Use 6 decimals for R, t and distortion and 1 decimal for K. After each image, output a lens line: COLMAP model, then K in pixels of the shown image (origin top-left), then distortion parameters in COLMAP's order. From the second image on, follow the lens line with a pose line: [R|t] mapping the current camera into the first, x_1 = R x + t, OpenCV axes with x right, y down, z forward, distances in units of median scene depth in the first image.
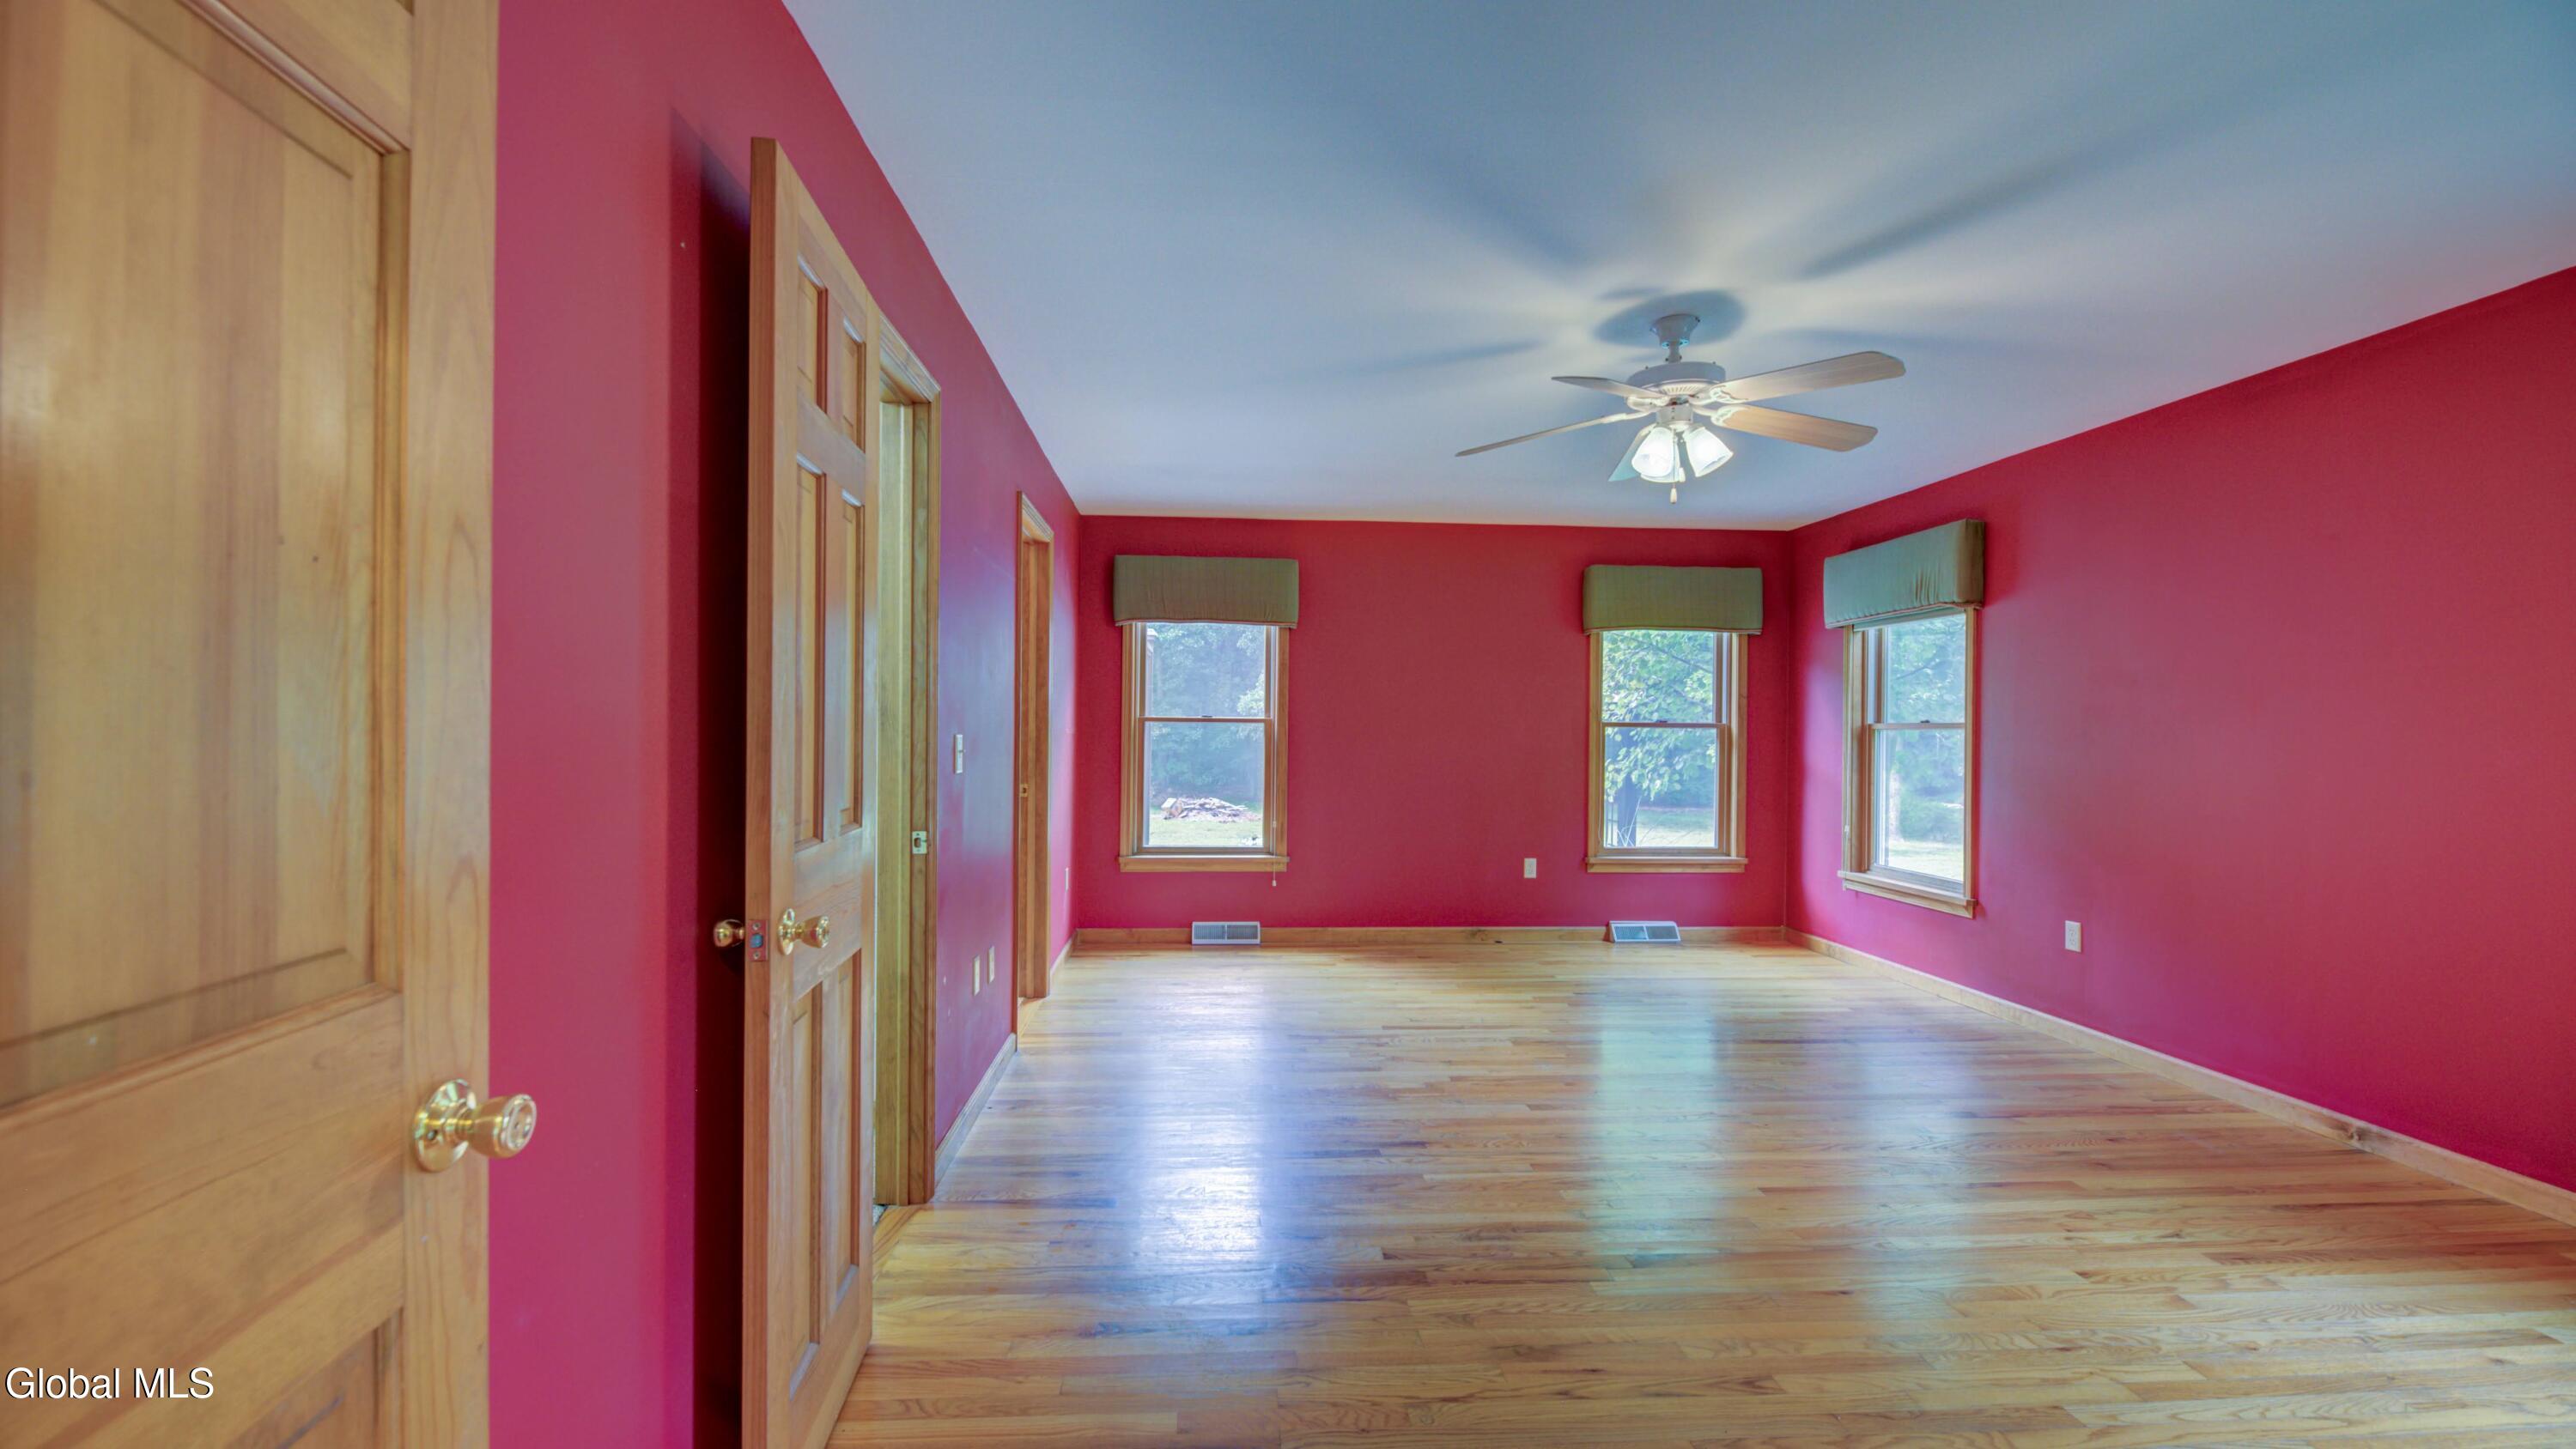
lens RADIAL K [[1048.1, 0, 1288.0], [0, 1048.1, 724.5], [0, 0, 1]] dist [-0.001222, -0.000094]
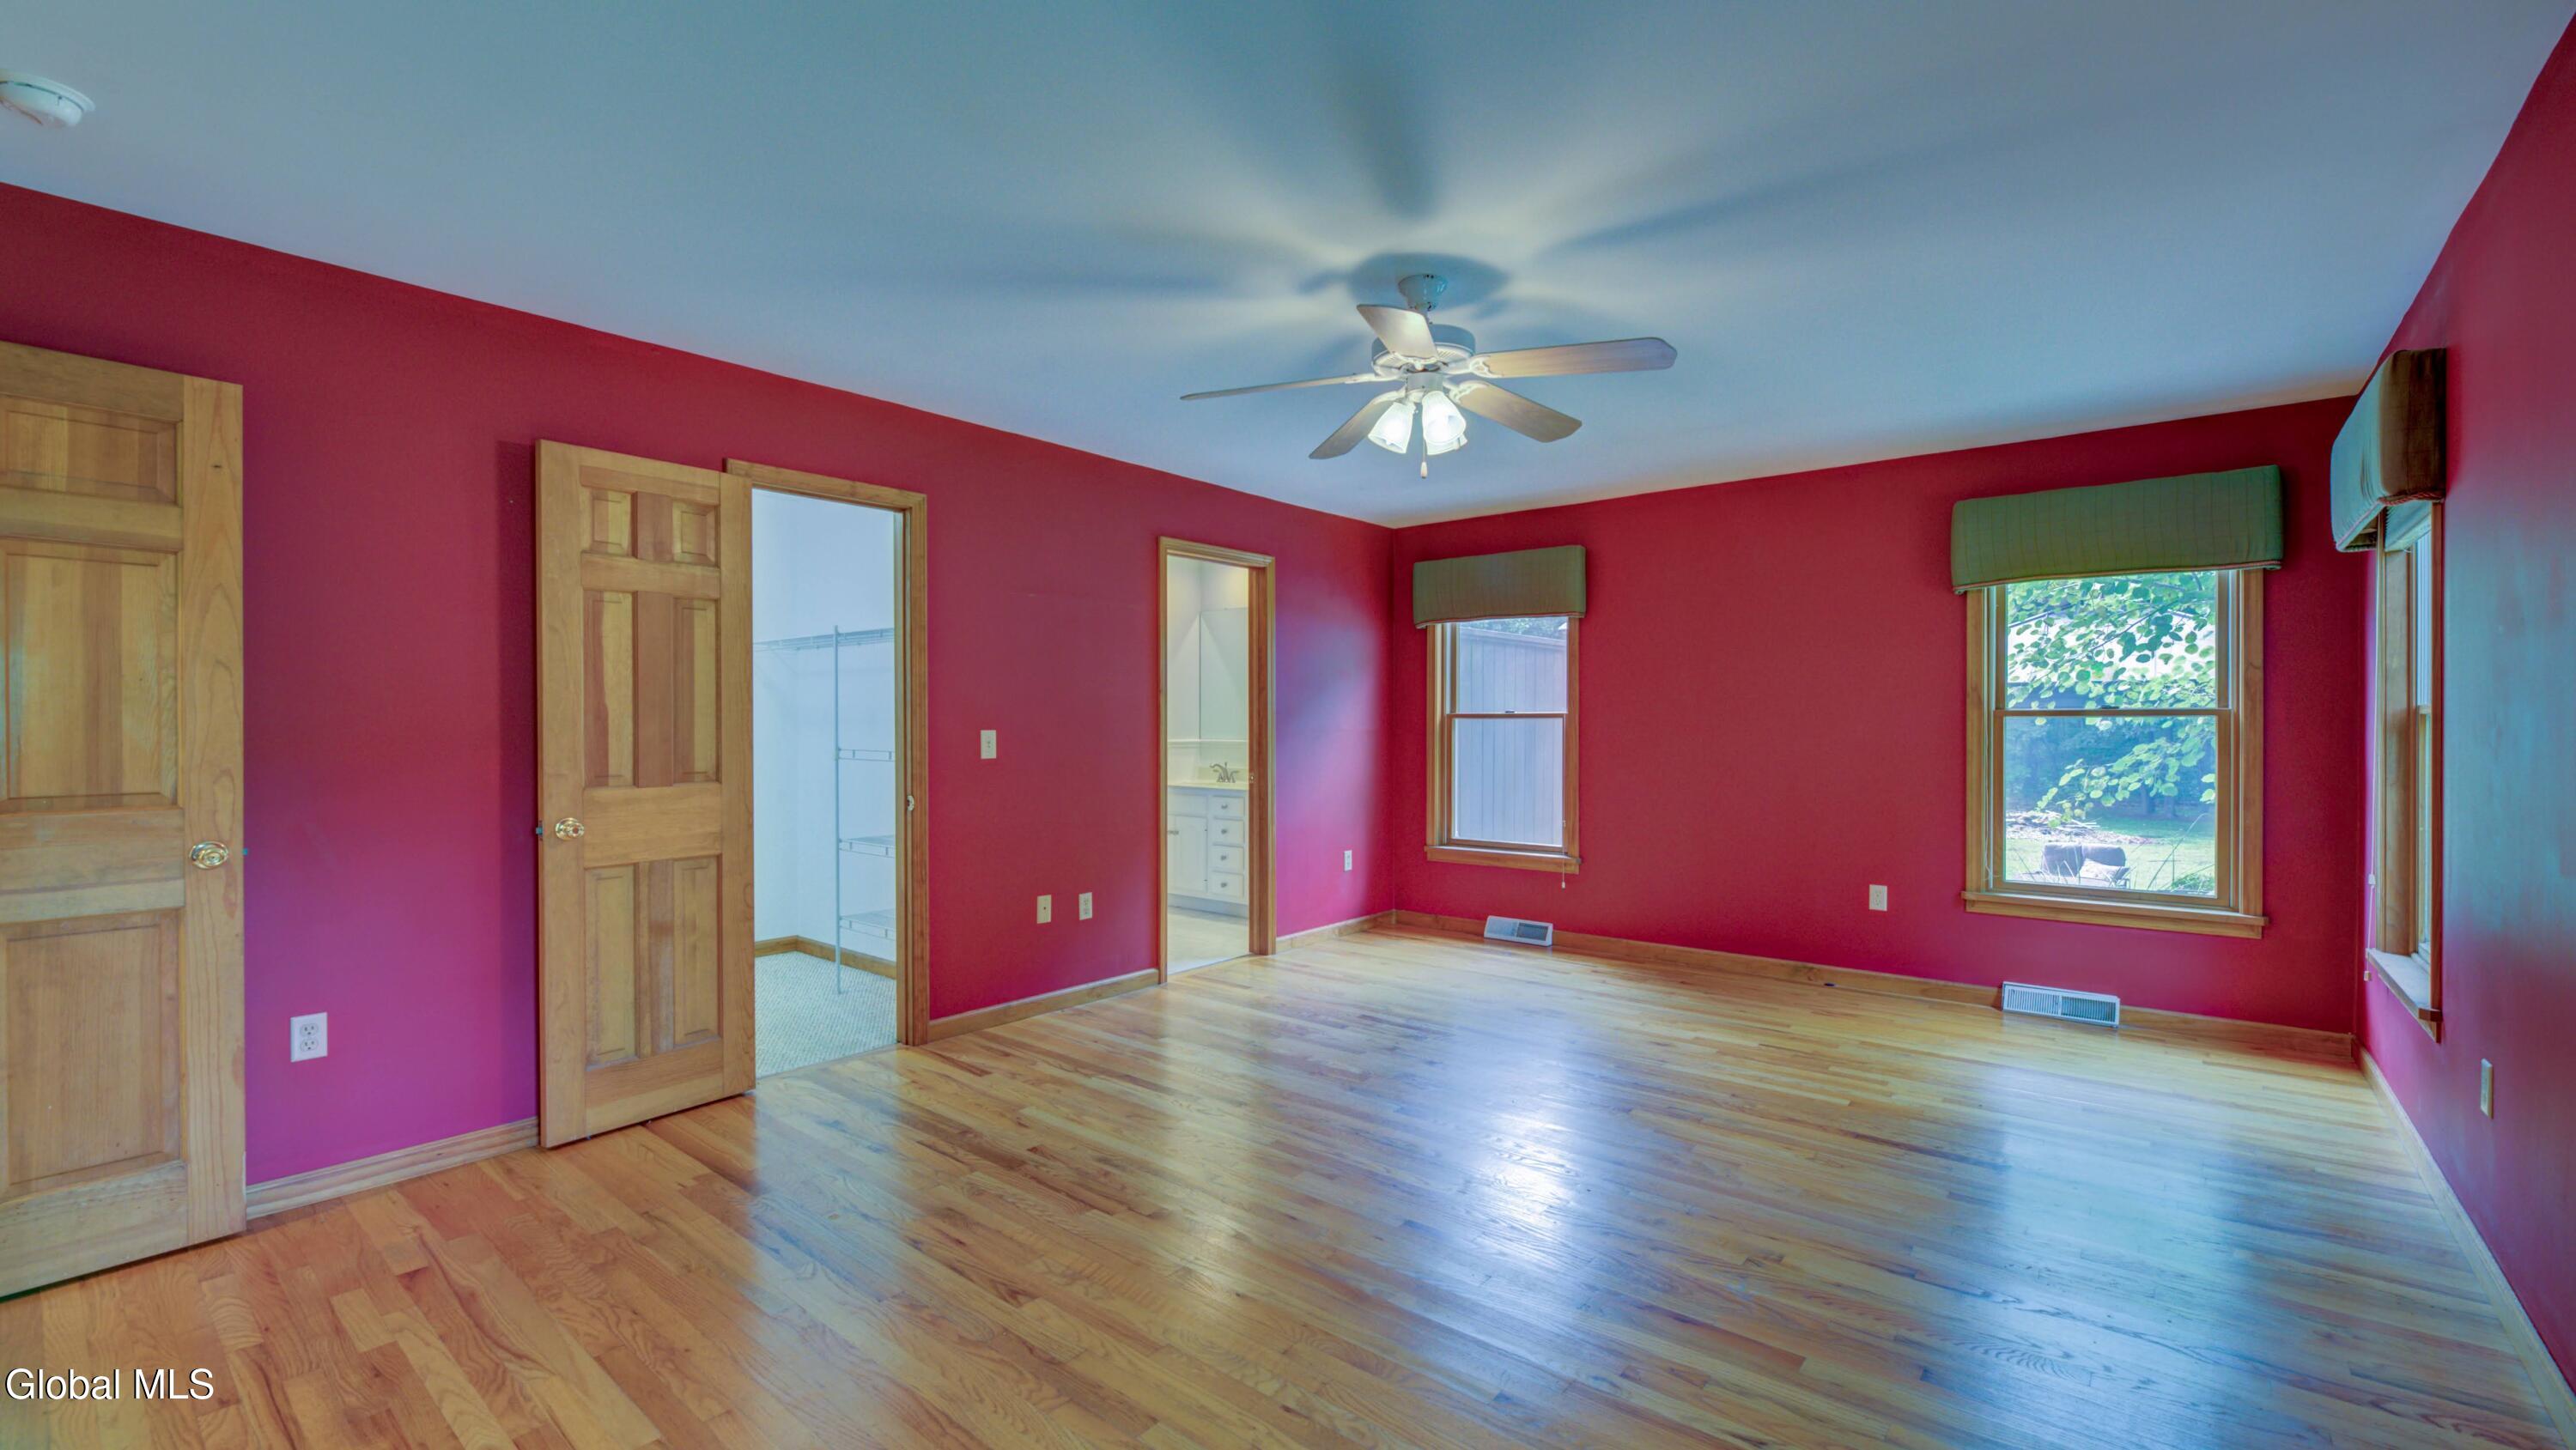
lens RADIAL K [[1070.4, 0, 1287.9], [0, 1070.4, 717.7], [0, 0, 1]] dist [-0.001883, -0.000097]
pose [[0.725551, -0.013210, -0.688041, 0.482351], [0.009993, 0.999913, -0.008660, 0.004561], [0.688095, -0.000592, 0.725620, 0.117541]]
